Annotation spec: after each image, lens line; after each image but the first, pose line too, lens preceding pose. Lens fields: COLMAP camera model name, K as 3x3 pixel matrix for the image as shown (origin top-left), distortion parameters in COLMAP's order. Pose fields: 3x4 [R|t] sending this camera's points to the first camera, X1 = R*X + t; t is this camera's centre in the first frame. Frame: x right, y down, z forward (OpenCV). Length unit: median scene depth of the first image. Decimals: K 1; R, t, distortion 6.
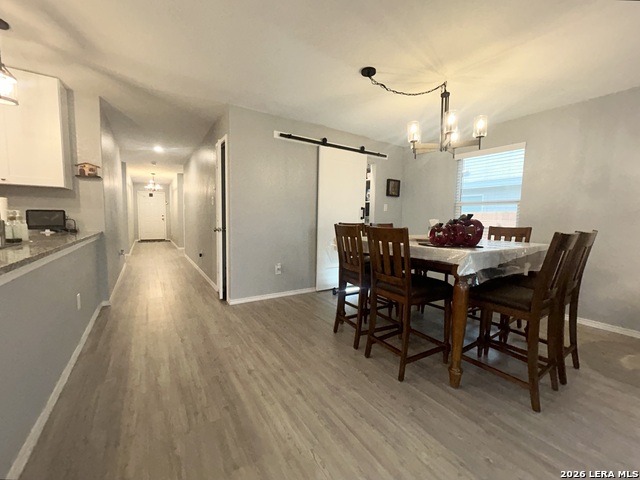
lens RADIAL K [[261.0, 0, 323.7], [0, 261.0, 241.2], [0, 0, 1]] dist [-0.003557, -0.000120]
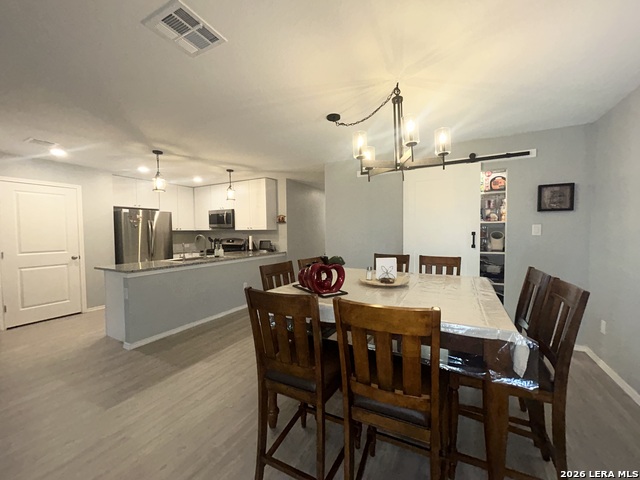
lens RADIAL K [[261.0, 0, 325.0], [0, 261.0, 239.9], [0, 0, 1]] dist [-0.003557, -0.000120]
pose [[0.484002, 0.002912, -0.875062, 0.887602], [-0.063038, 0.997512, -0.031547, -0.082814], [0.872793, 0.070430, 0.482982, 0.386763]]
